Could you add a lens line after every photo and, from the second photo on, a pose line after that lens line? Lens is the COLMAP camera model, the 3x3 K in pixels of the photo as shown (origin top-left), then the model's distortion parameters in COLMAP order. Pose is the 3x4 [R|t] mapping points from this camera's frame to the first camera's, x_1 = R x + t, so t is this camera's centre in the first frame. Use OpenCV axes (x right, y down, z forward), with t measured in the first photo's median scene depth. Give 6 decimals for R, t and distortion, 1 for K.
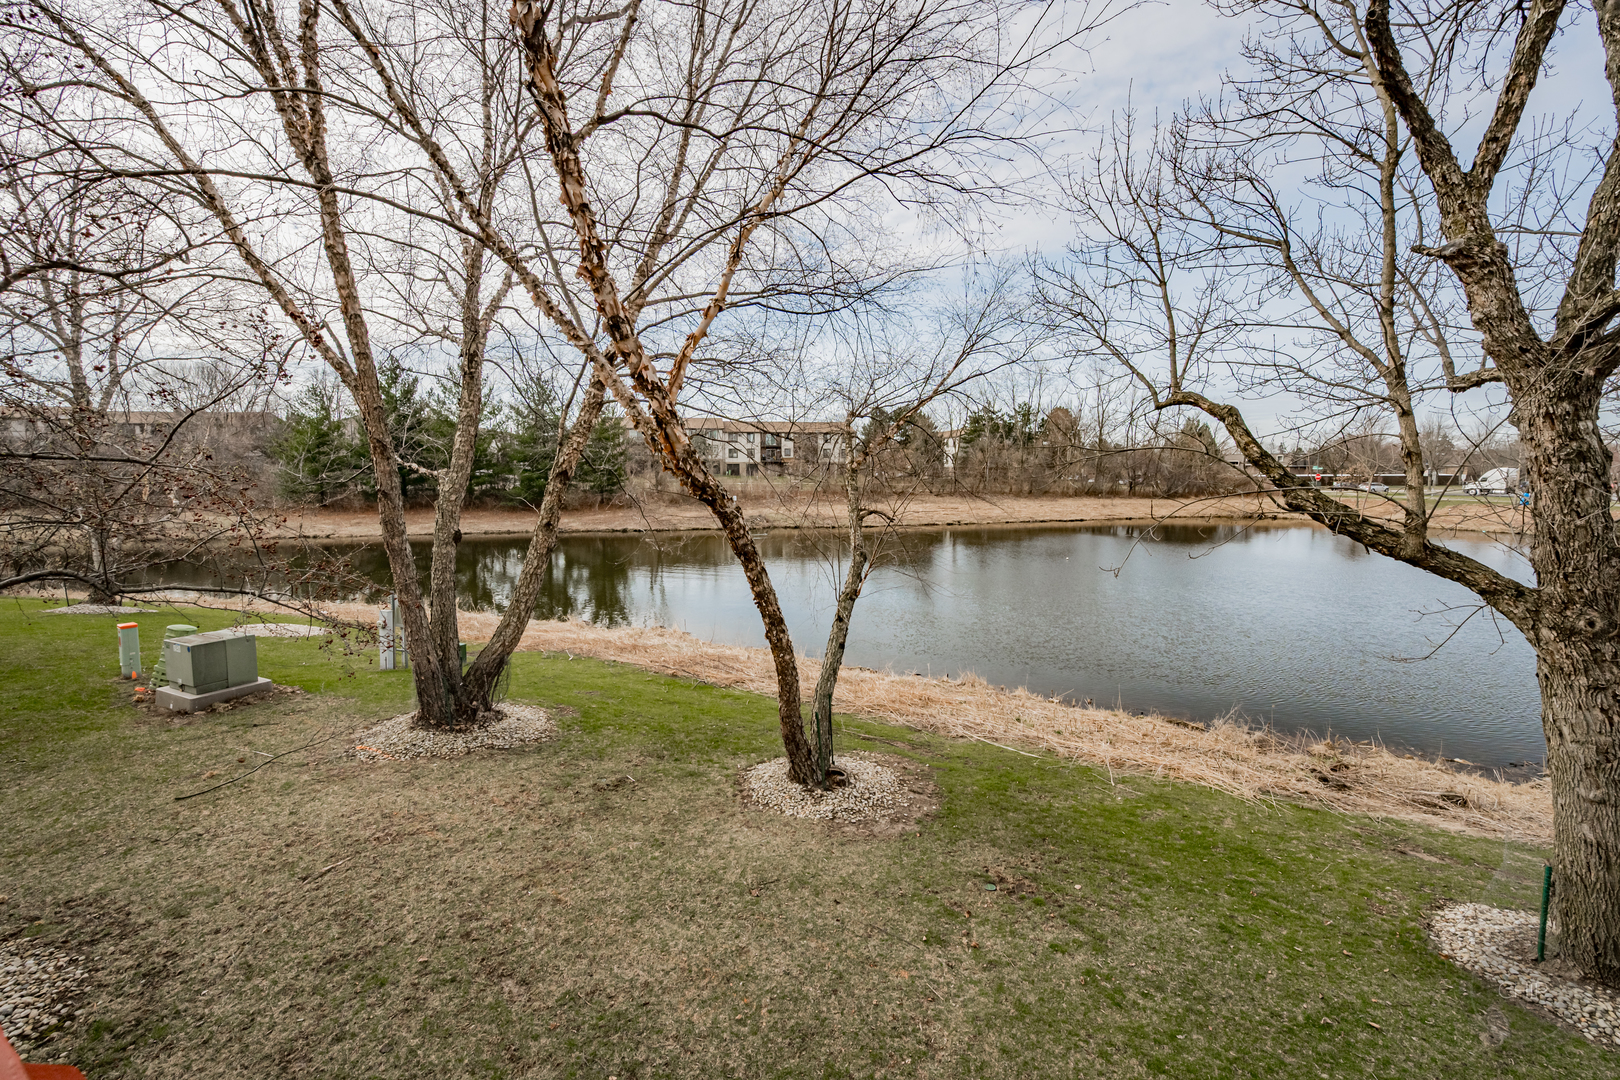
lens RADIAL K [[645.2, 0, 806.2], [0, 645.2, 525.6], [0, 0, 1]] dist [0.001340, 0.000111]
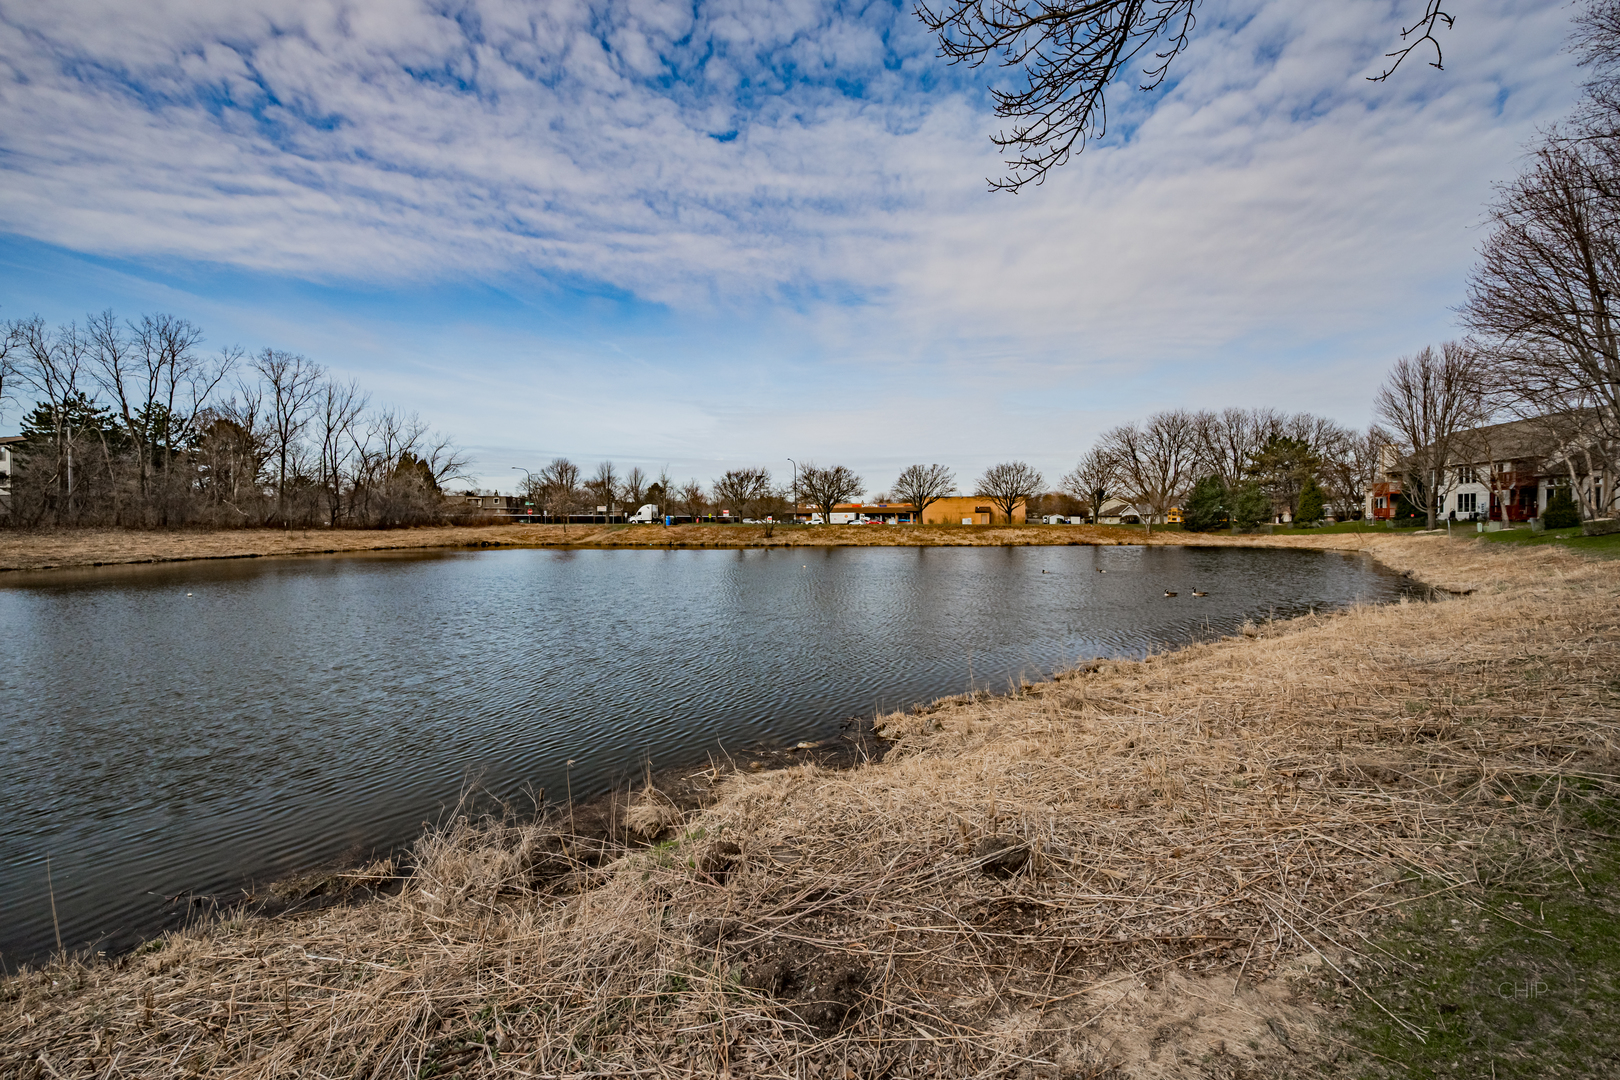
lens RADIAL K [[645.2, 0, 806.2], [0, 645.2, 525.6], [0, 0, 1]] dist [0.001340, 0.000111]
pose [[0.472360, -0.014002, 0.881294, 0.080296], [0.090095, 0.995404, -0.032475, 0.030202], [-0.876789, 0.094740, 0.471450, 0.119539]]
